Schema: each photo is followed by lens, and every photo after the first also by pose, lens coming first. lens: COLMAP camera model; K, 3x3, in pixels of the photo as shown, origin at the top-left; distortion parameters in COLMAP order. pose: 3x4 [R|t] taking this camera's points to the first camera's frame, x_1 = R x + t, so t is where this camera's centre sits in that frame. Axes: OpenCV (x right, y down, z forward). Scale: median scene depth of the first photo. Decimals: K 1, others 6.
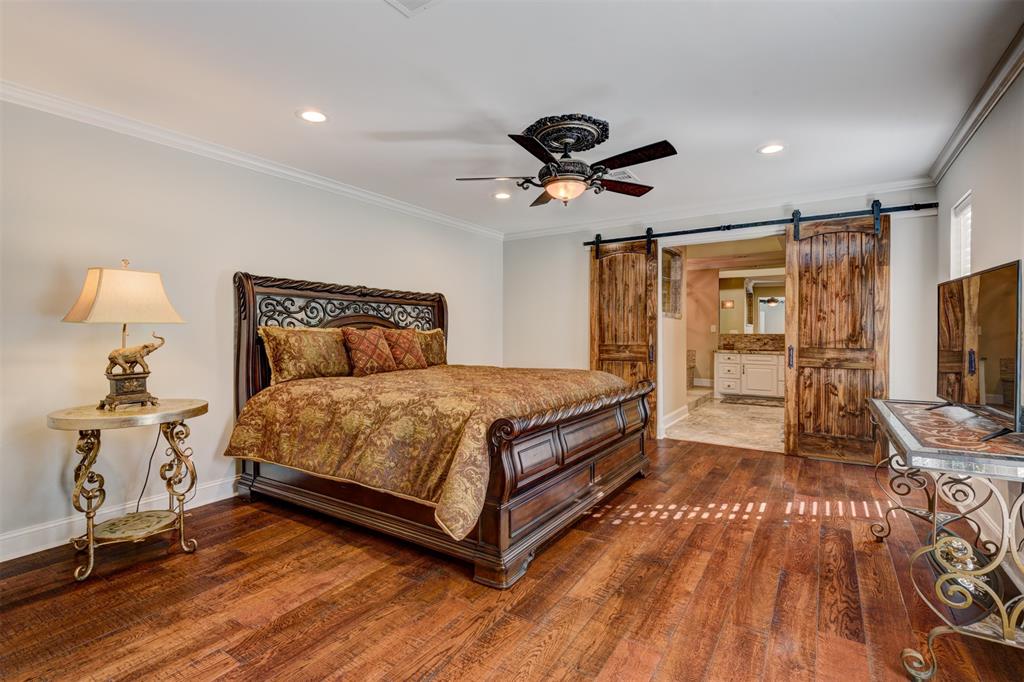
lens RADIAL K [[464.2, 0, 514.9], [0, 464.2, 338.7], [0, 0, 1]] dist [0.030290, -0.018060]
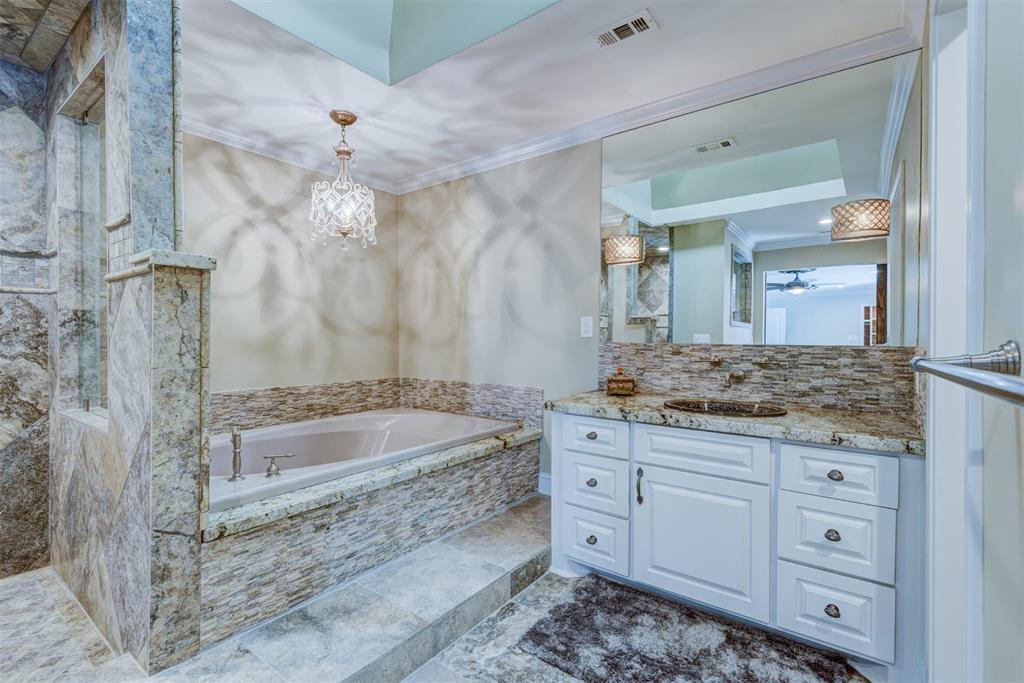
lens RADIAL K [[464.2, 0, 514.9], [0, 464.2, 339.2], [0, 0, 1]] dist [0.030290, -0.018060]
pose [[0.998296, 0.008183, -0.057780, 0.313517], [-0.008845, 0.999898, -0.011223, -0.007453], [0.057682, 0.011715, 0.998266, 0.534528]]
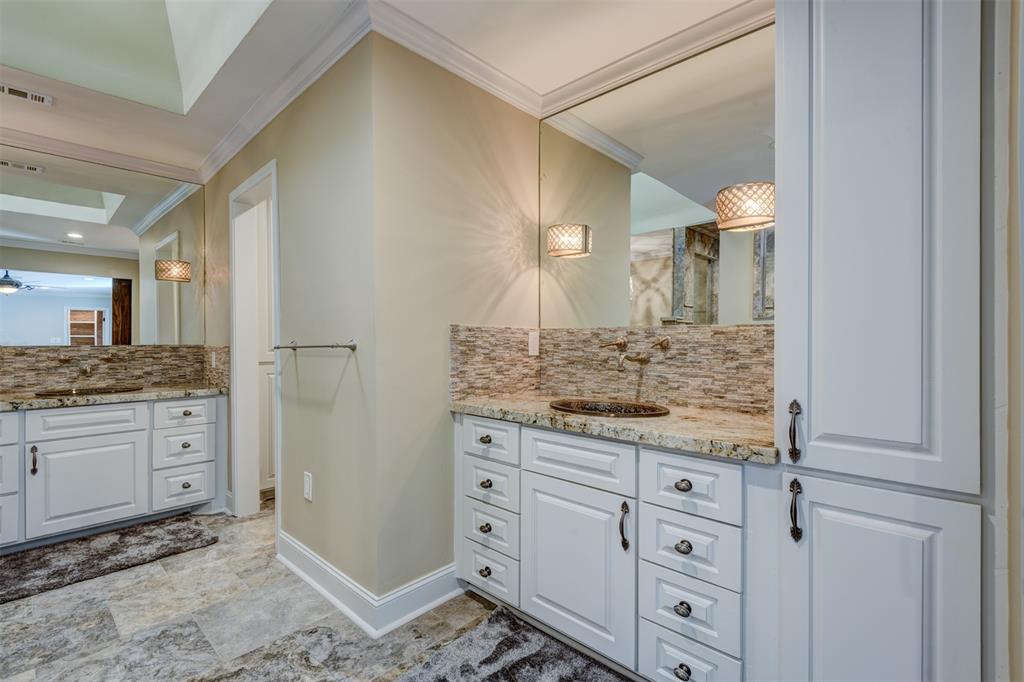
lens RADIAL K [[464.2, 0, 514.9], [0, 464.2, 338.7], [0, 0, 1]] dist [0.030290, -0.018060]
pose [[0.169753, 0.003218, 0.985481, 0.166886], [0.018155, 0.999815, -0.006392, -0.005950], [-0.985319, 0.018977, 0.169663, 0.450164]]
